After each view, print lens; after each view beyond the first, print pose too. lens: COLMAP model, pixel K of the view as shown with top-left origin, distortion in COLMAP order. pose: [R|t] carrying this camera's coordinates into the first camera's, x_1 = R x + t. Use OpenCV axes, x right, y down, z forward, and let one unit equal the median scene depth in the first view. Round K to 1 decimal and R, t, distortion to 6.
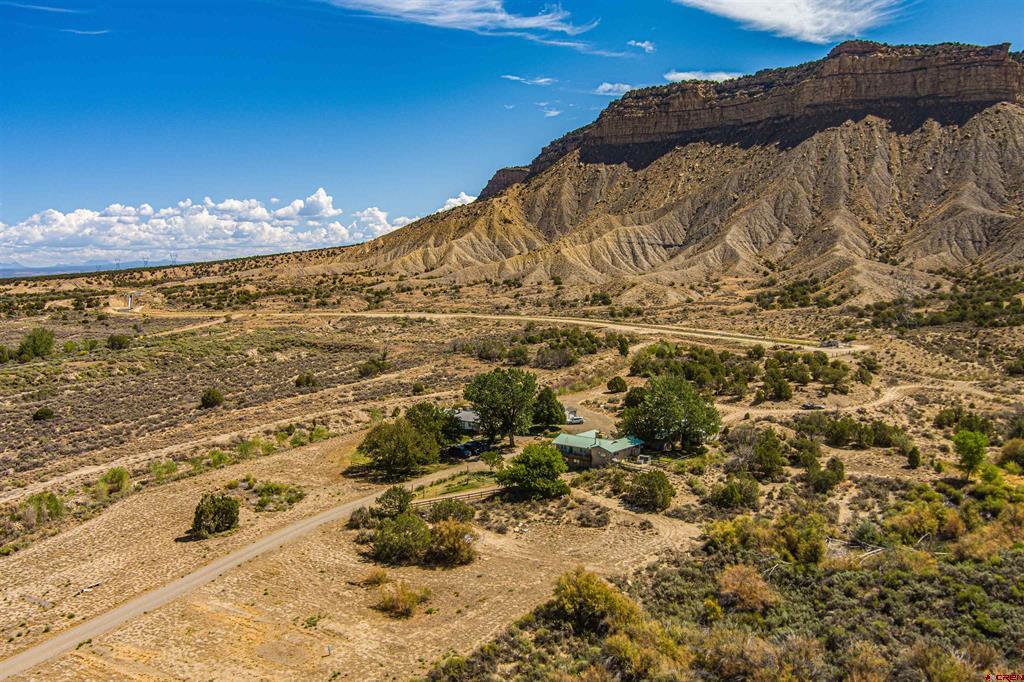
lens RADIAL K [[833.1, 0, 513.7], [0, 833.1, 341.9], [0, 0, 1]] dist [-0.078842, 0.035285]
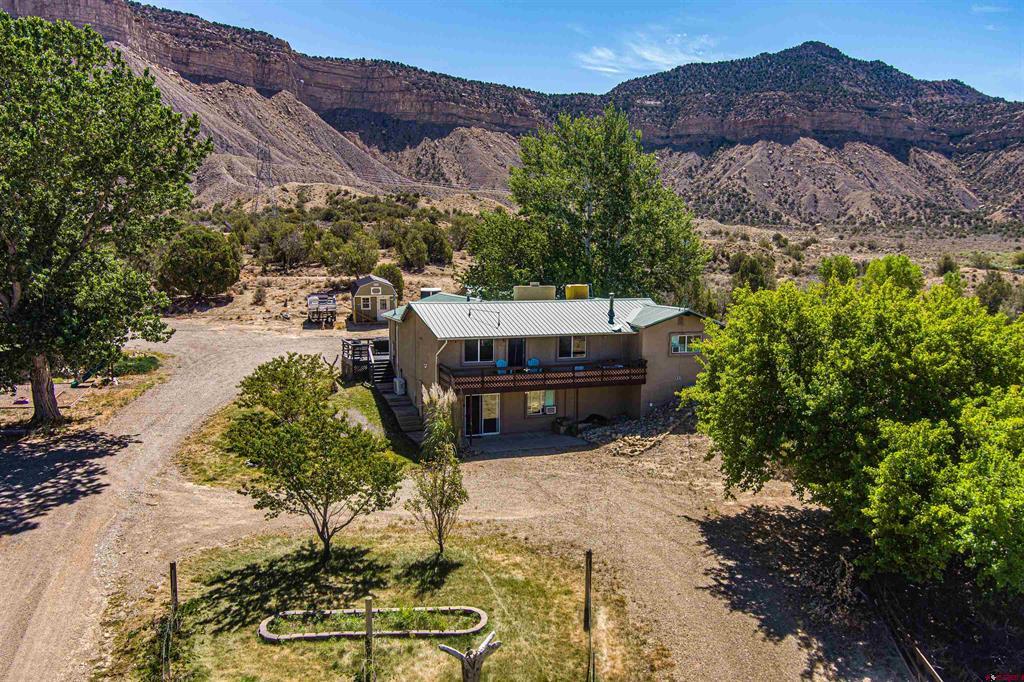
lens RADIAL K [[833.1, 0, 513.7], [0, 833.1, 341.9], [0, 0, 1]] dist [-0.078842, 0.035285]
pose [[0.479354, -0.083190, 0.873670, -0.022447], [0.061308, 0.996239, 0.061223, 0.018637], [-0.875478, 0.024215, 0.482651, 0.148925]]
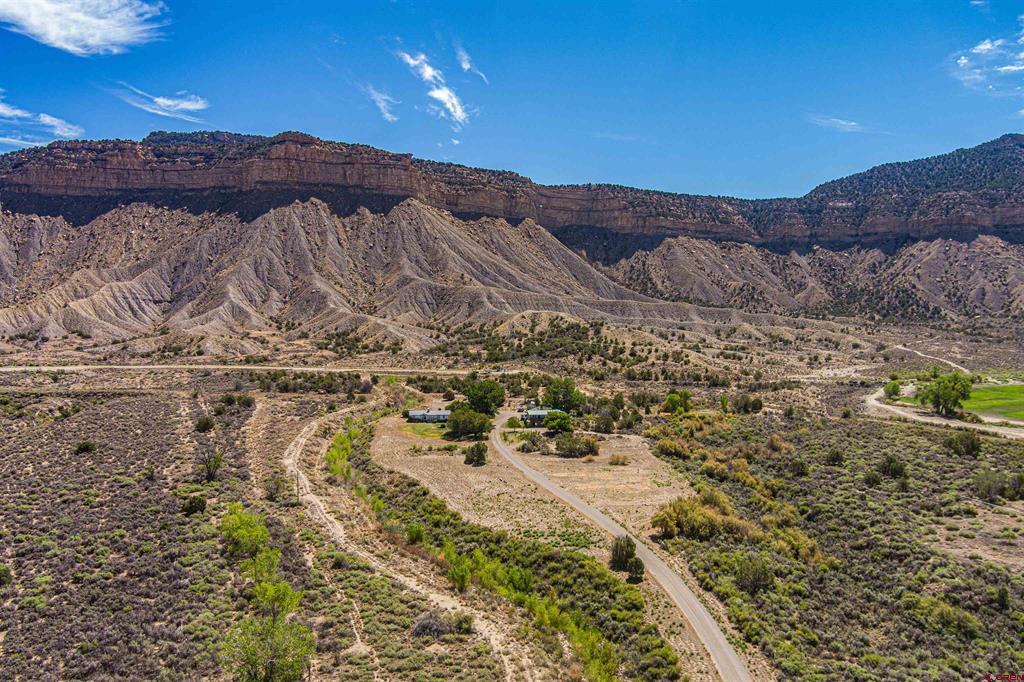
lens RADIAL K [[833.1, 0, 513.7], [0, 833.1, 341.9], [0, 0, 1]] dist [-0.078842, 0.035285]
pose [[0.708305, -0.009567, 0.705842, -0.227092], [0.055748, 0.997543, -0.042422, 0.005651], [-0.703702, 0.069397, 0.707098, -0.059407]]
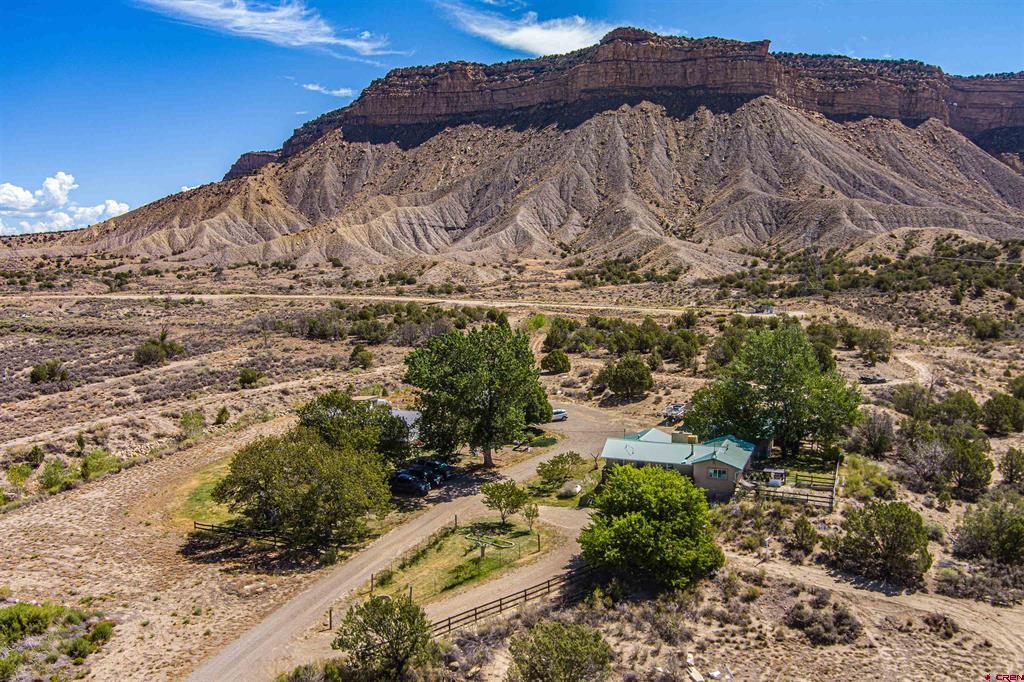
lens RADIAL K [[833.1, 0, 513.7], [0, 833.1, 341.9], [0, 0, 1]] dist [-0.078842, 0.035285]
pose [[0.953452, -0.020360, 0.300858, -0.028023], [0.019556, 0.999793, 0.005686, 0.007390], [-0.300911, 0.000462, 0.953652, 0.086627]]
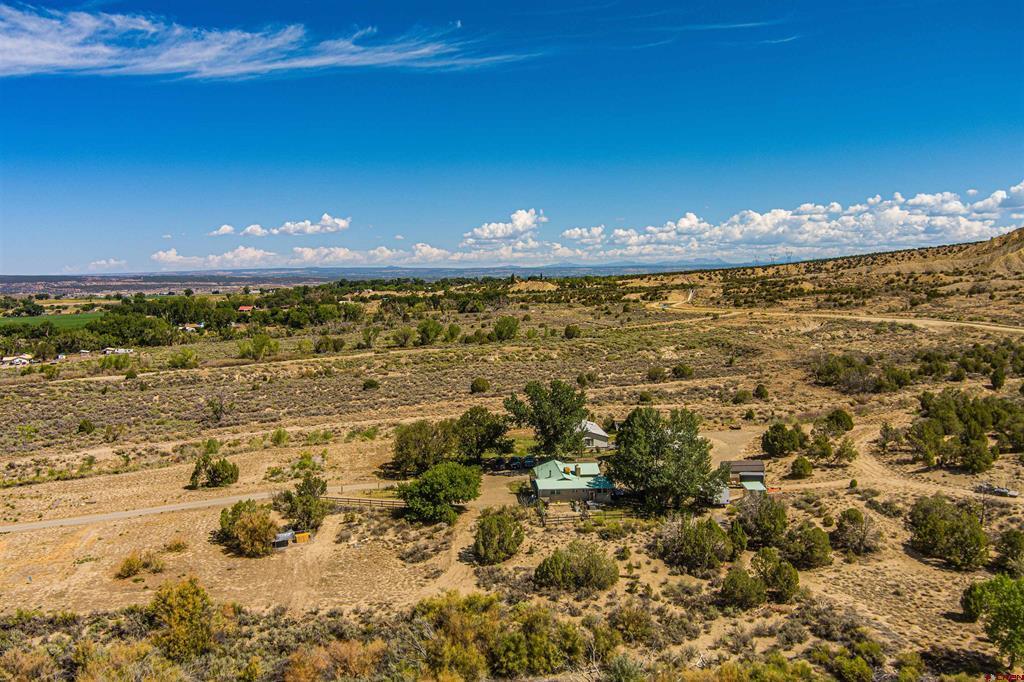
lens RADIAL K [[833.1, 0, 513.7], [0, 833.1, 341.9], [0, 0, 1]] dist [-0.078842, 0.035285]
pose [[0.704034, 0.063244, -0.707345, 0.107151], [-0.060536, 0.997746, 0.028956, -0.005678], [0.707581, 0.022434, 0.706276, 0.062794]]
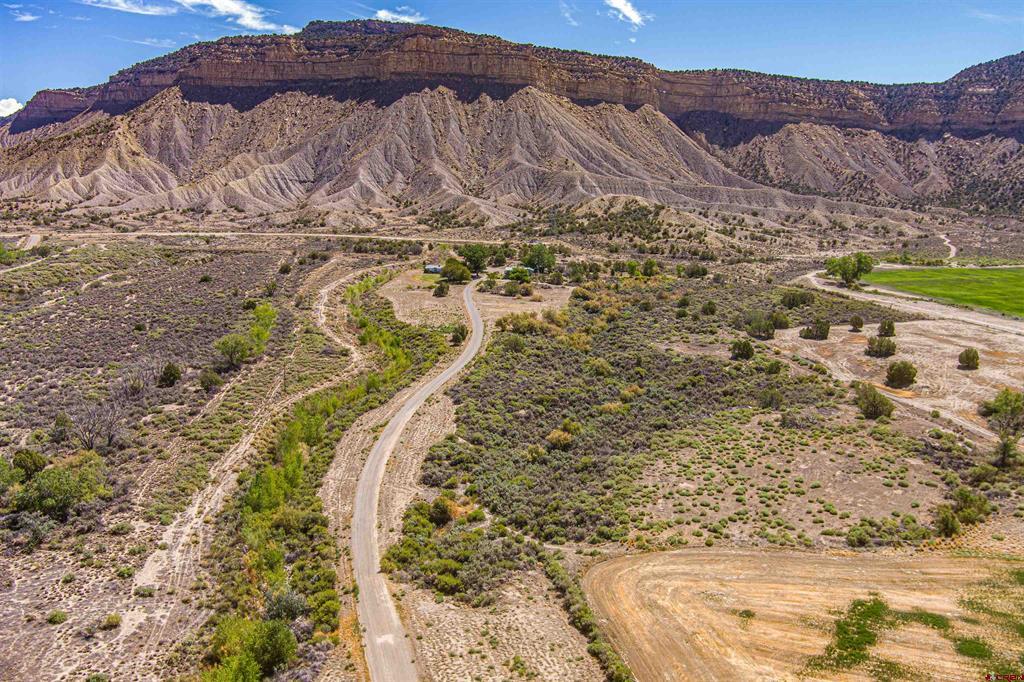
lens RADIAL K [[833.1, 0, 513.7], [0, 833.1, 341.9], [0, 0, 1]] dist [-0.078842, 0.035285]
pose [[0.832176, -0.070232, 0.550045, -0.241845], [0.024331, 0.995616, 0.090313, 0.018753], [-0.553977, -0.061773, 0.830237, -0.212936]]
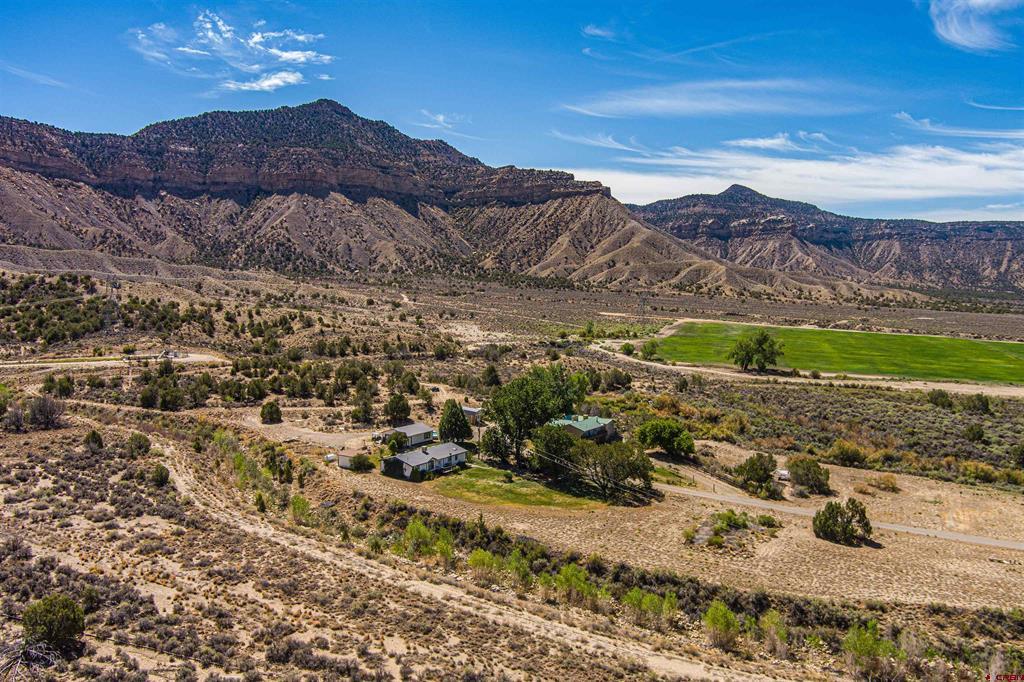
lens RADIAL K [[833.1, 0, 513.7], [0, 833.1, 341.9], [0, 0, 1]] dist [-0.078842, 0.035285]
pose [[-0.094301, -0.068824, 0.993162, -0.180139], [0.079704, 0.993883, 0.076442, -0.015952], [-0.992348, 0.086368, -0.088238, 0.200378]]
